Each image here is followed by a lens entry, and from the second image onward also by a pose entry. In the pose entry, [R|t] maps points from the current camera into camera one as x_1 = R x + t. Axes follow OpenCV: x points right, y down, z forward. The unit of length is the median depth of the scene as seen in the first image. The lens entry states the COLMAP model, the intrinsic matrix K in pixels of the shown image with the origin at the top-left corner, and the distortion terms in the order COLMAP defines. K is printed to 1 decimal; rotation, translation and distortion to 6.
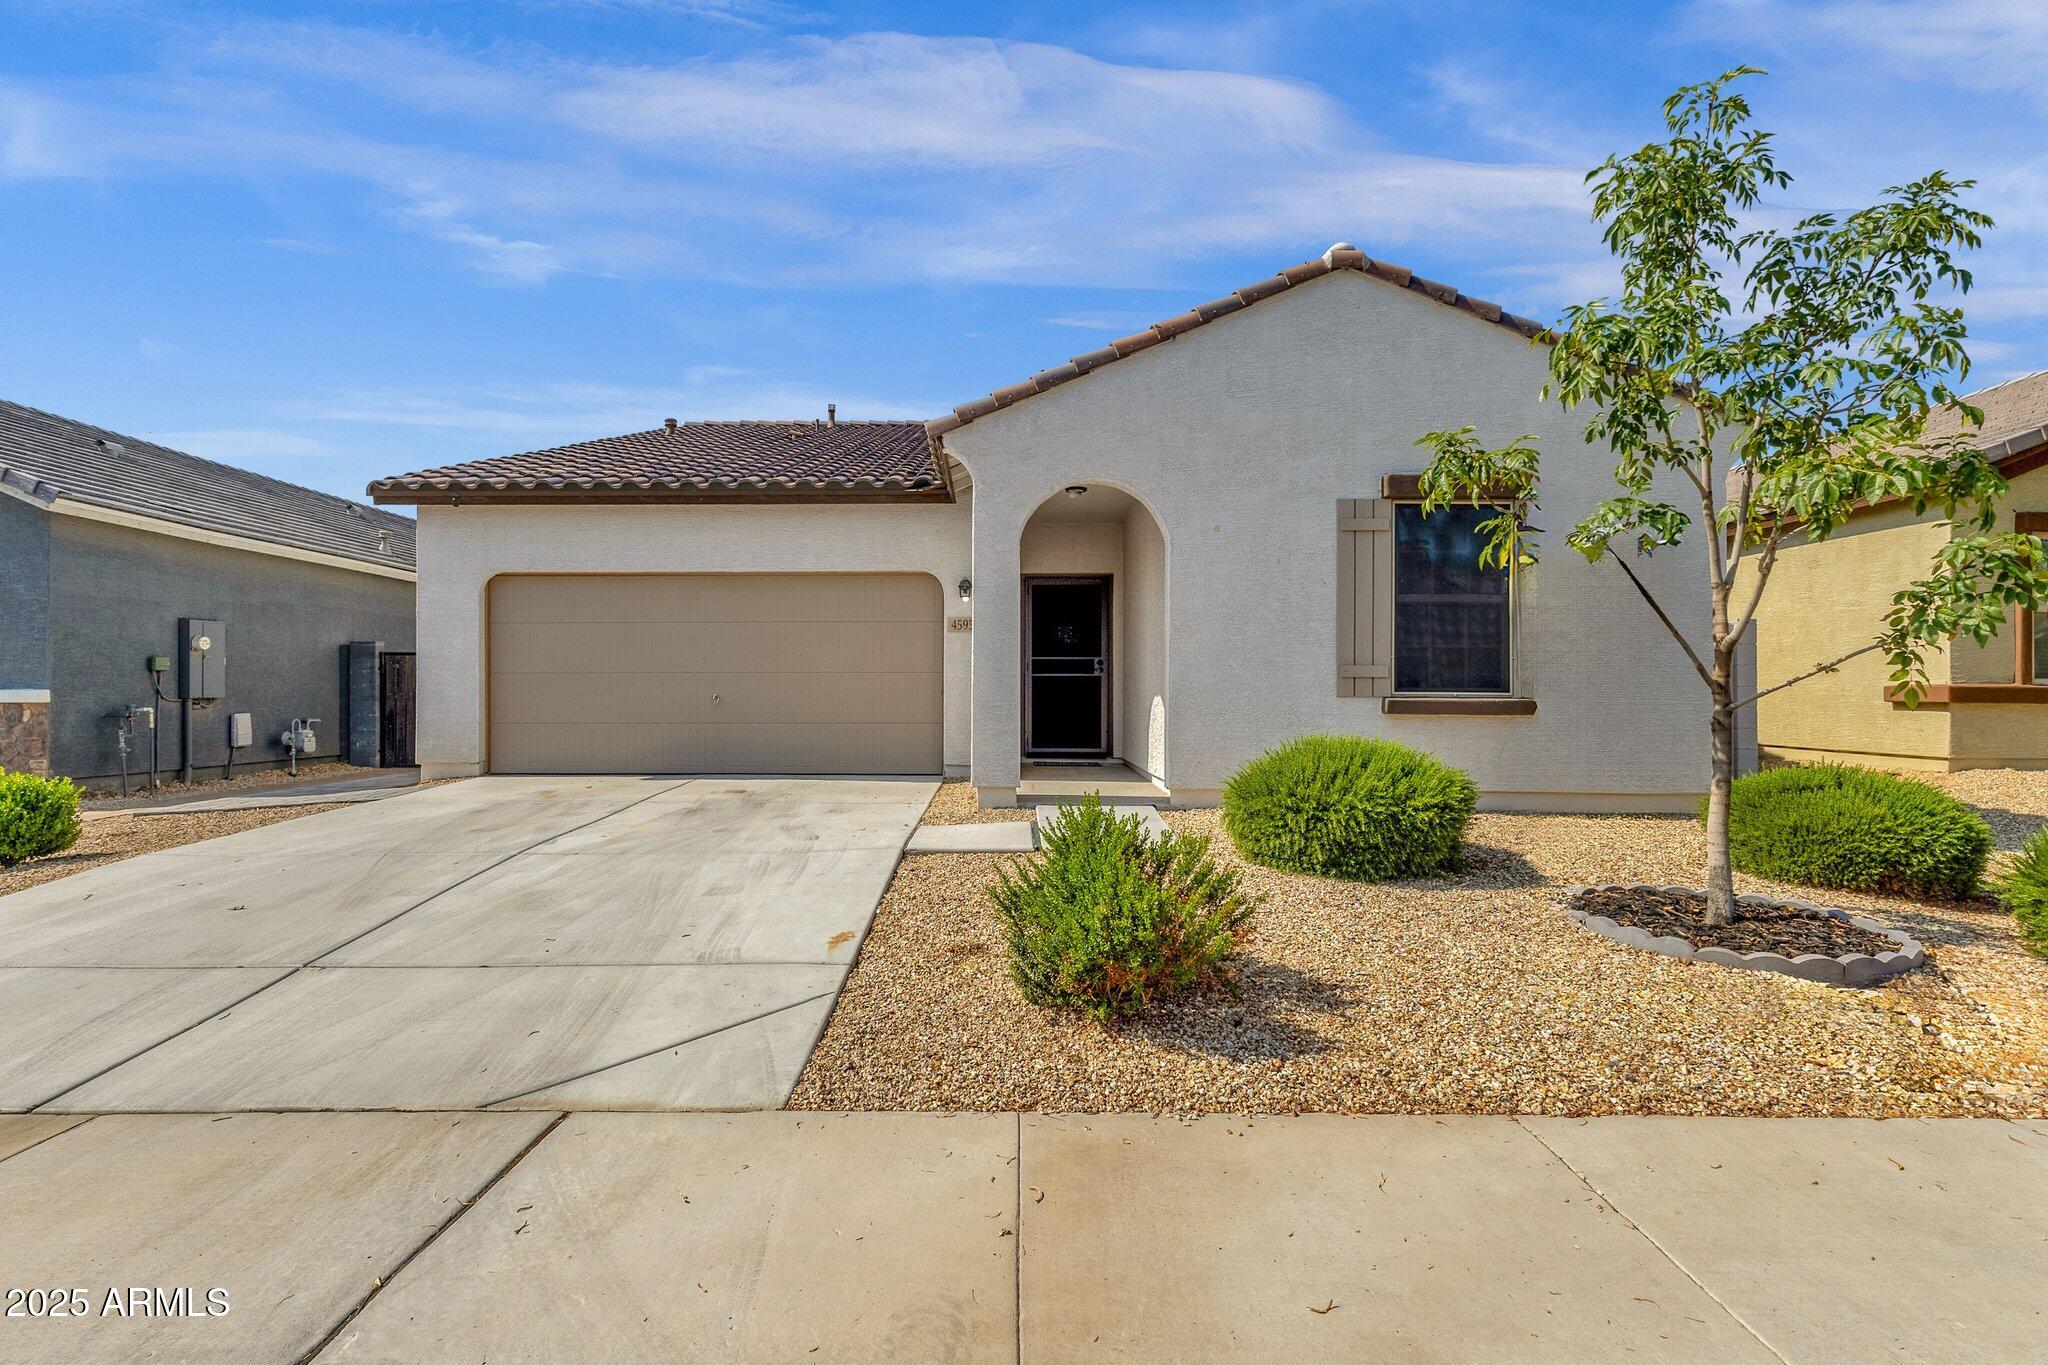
lens RADIAL K [[952.9, 0, 993.3], [0, 952.9, 684.5], [0, 0, 1]] dist [0.018937, -0.000069]
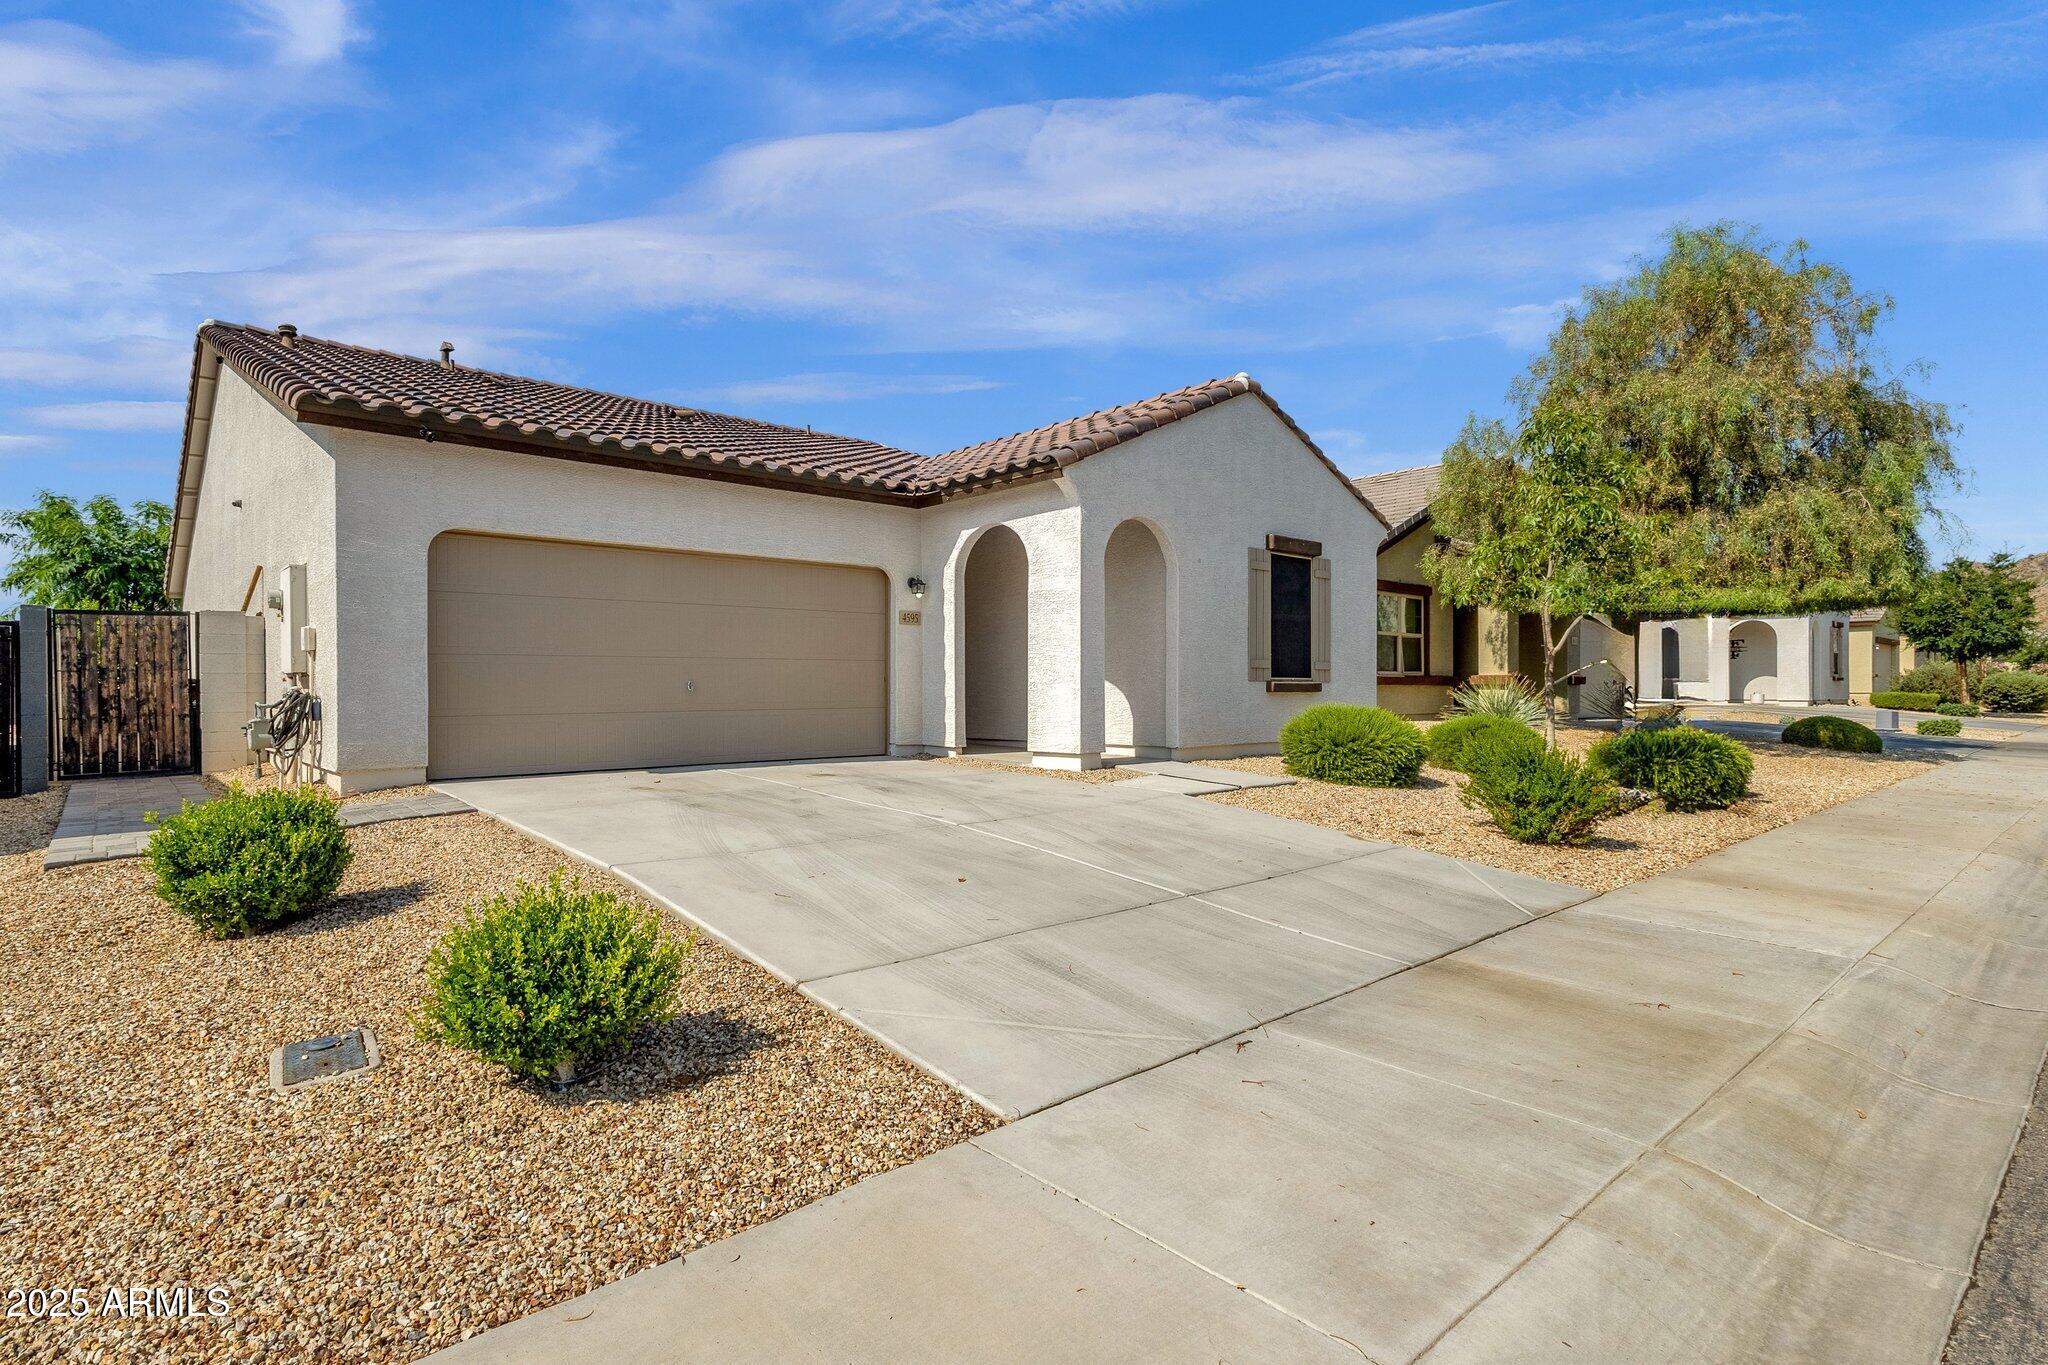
lens RADIAL K [[942.6, 0, 1024.0], [0, 942.6, 682.5], [0, 0, 1]] dist [-0.000290, 0.000030]
pose [[0.764482, -0.000848, 0.644644, -0.836972], [-0.000225, 0.999999, 0.001582, 0.012830], [-0.644645, -0.001355, 0.764481, 0.109633]]
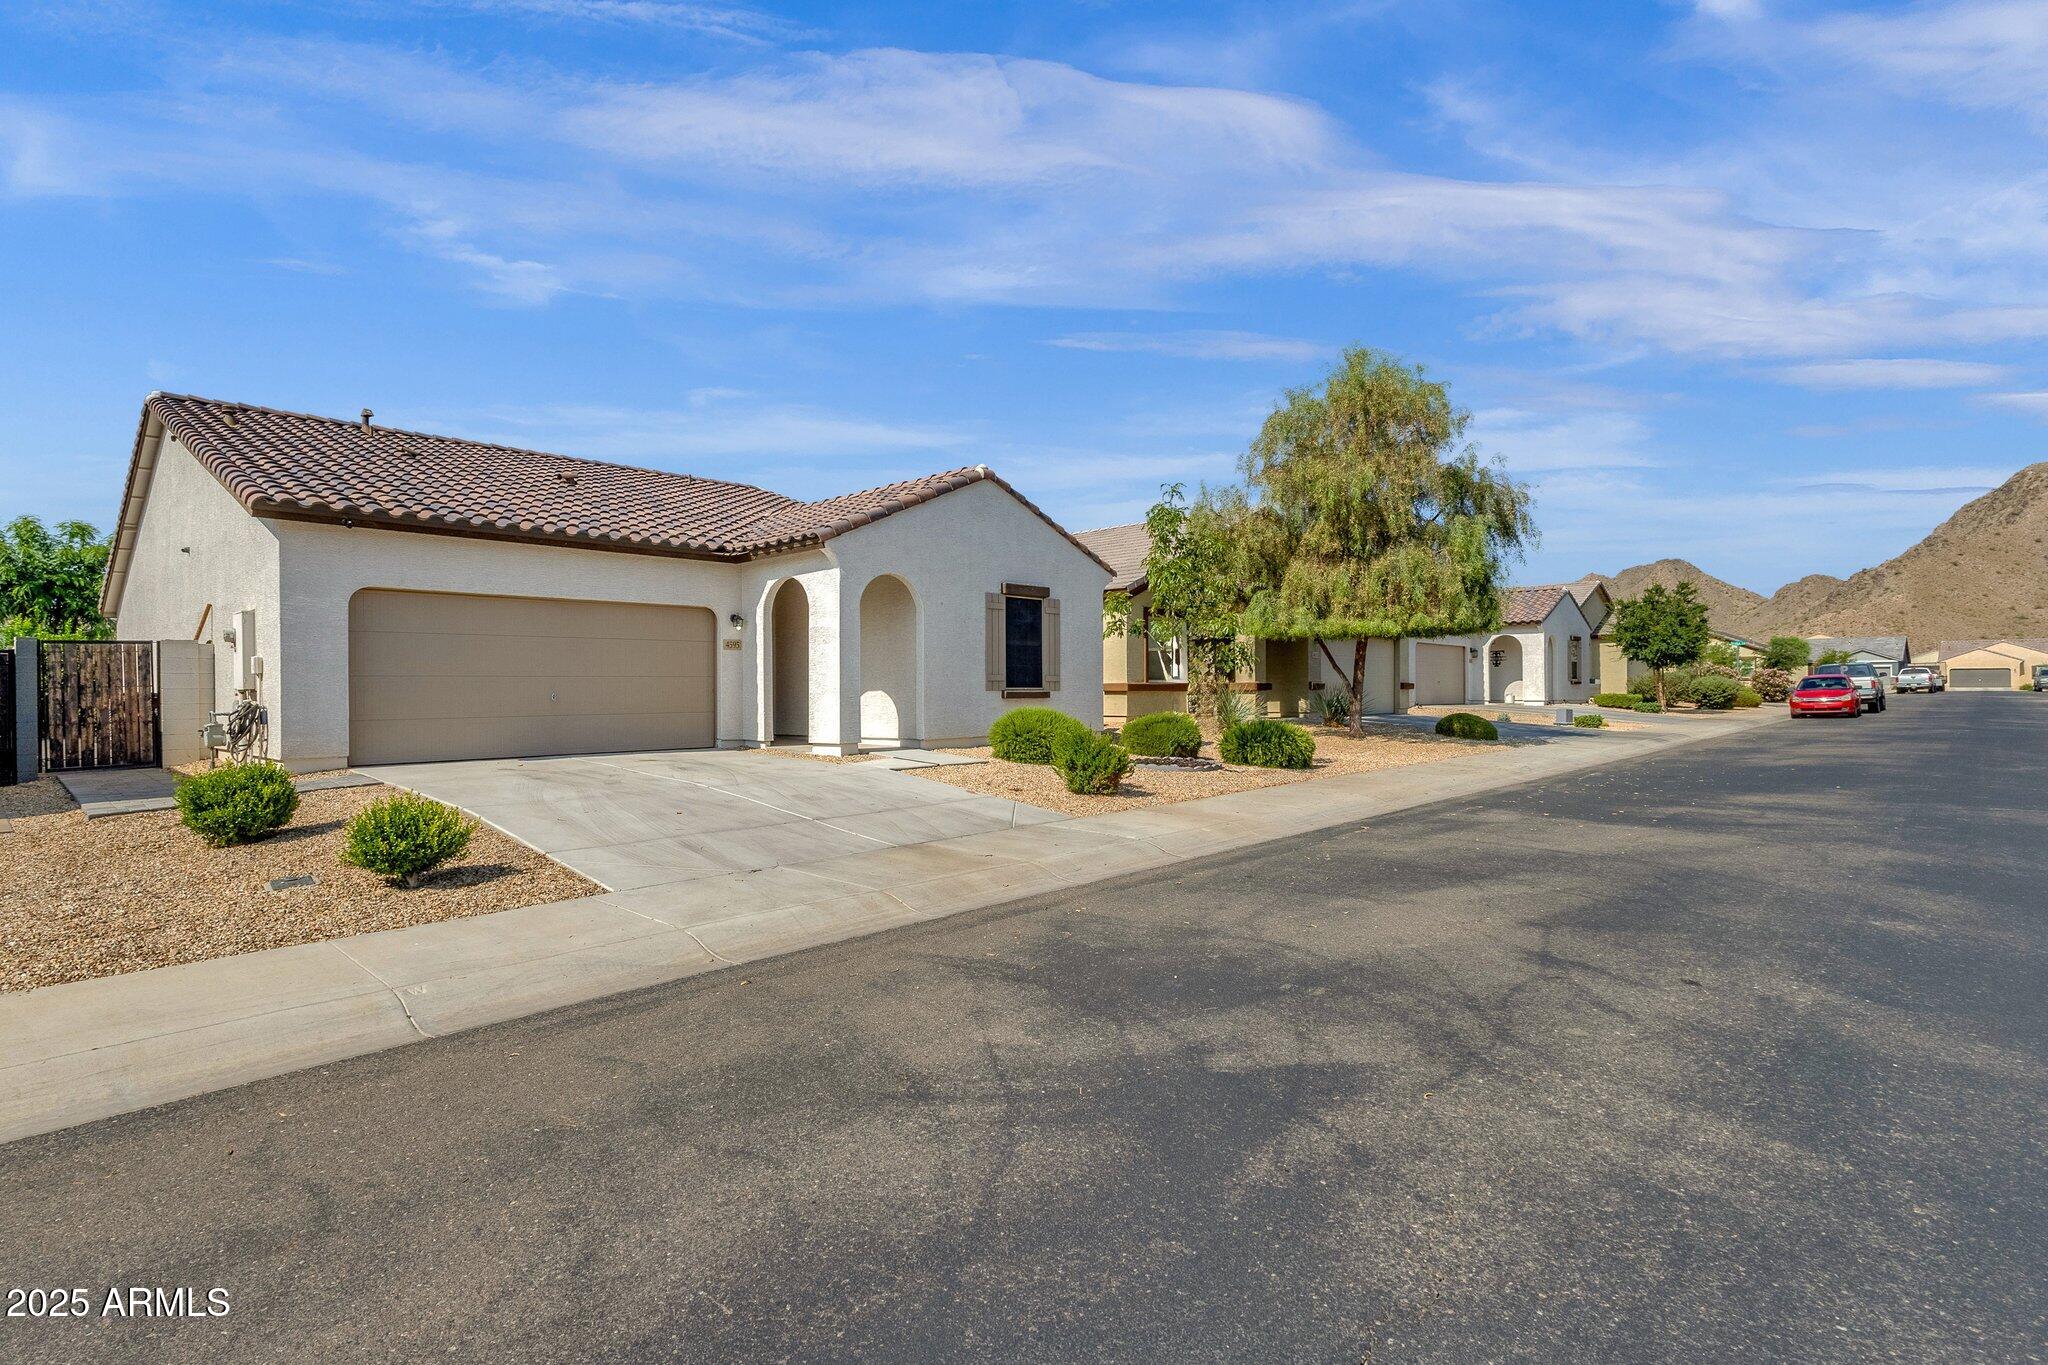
lens RADIAL K [[868.6, 0, 1007.7], [0, 868.6, 683.7], [0, 0, 1]] dist [0.001526, -0.000184]
pose [[0.709335, -0.001477, 0.704870, -0.892328], [0.004197, 0.999989, -0.002127, 0.002591], [-0.704859, 0.004467, 0.709333, -0.328961]]
